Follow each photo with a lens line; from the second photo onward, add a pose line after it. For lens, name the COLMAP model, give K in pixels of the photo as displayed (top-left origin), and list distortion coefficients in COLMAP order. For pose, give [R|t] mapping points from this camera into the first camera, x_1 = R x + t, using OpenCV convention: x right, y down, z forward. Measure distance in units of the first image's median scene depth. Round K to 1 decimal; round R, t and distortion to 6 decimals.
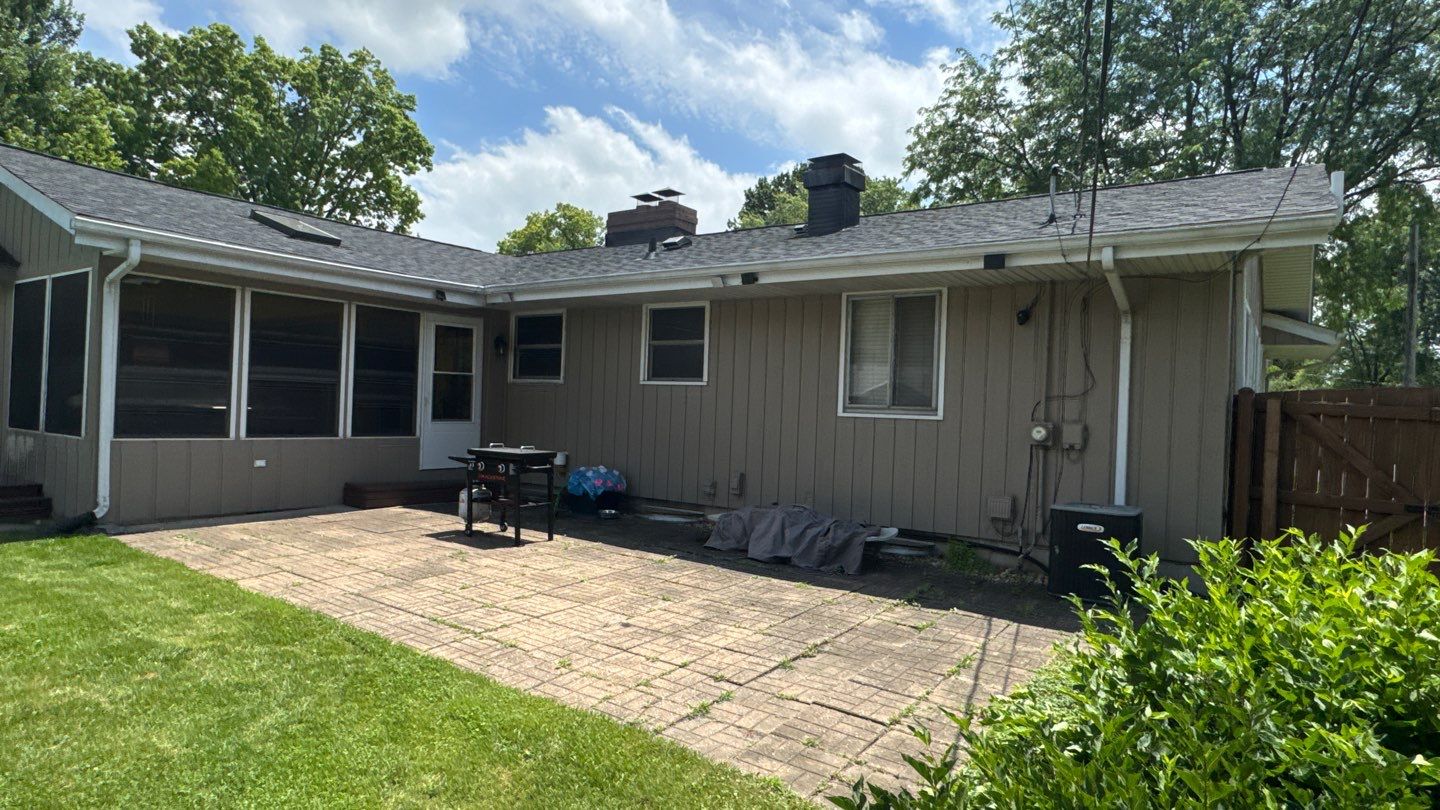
lens RADIAL K [[815.5, 0, 698.2], [0, 815.5, 407.6], [0, 0, 1]] dist [-0.014561, -0.000030]
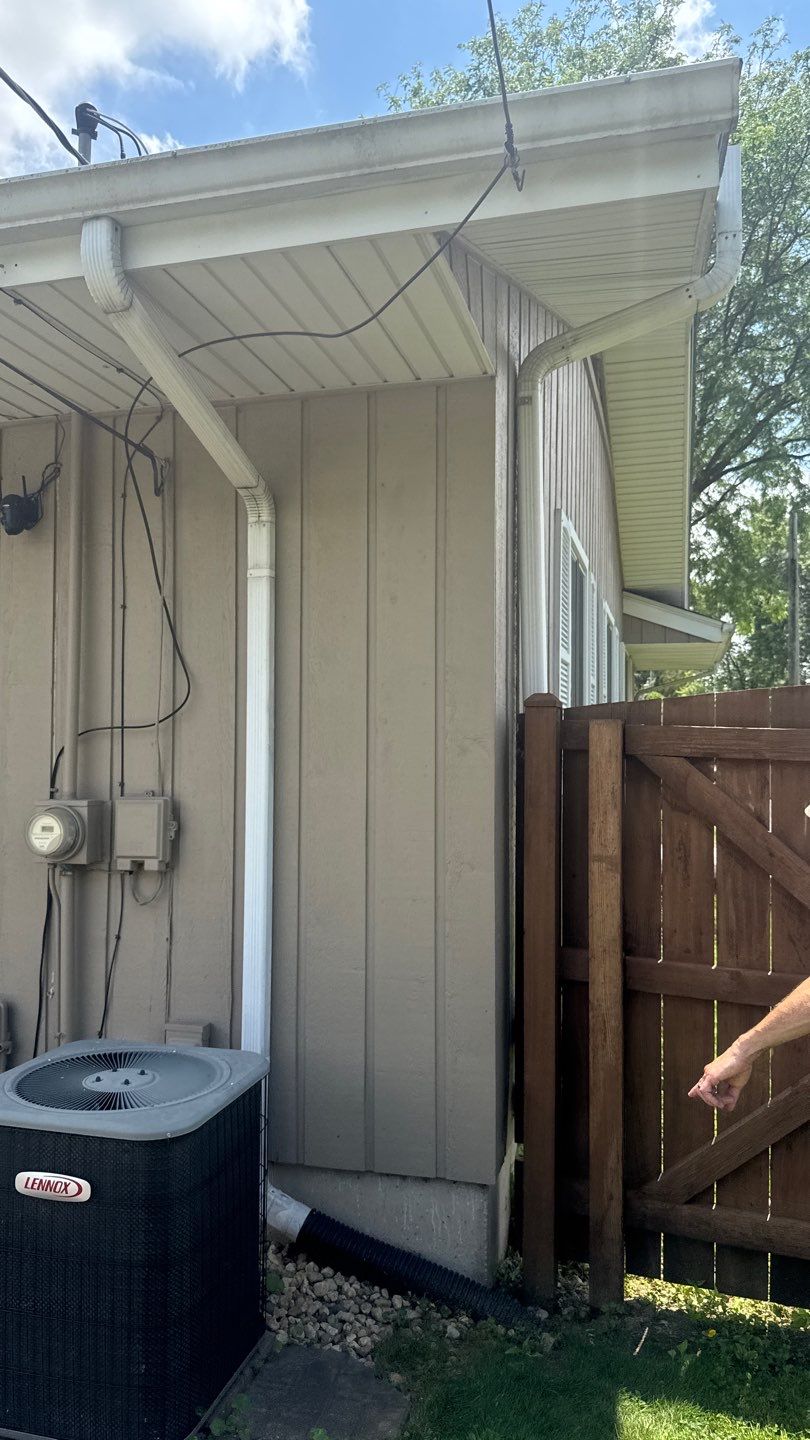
lens RADIAL K [[1016.6, 0, 394.5], [0, 1016.6, 714.0], [0, 0, 1]] dist [0.080659, -0.116073]
pose [[0.934303, -0.015547, 0.356140, 0.406188], [0.028880, 0.999066, -0.032150, -0.001263], [-0.355307, 0.040323, 0.933879, 0.531662]]
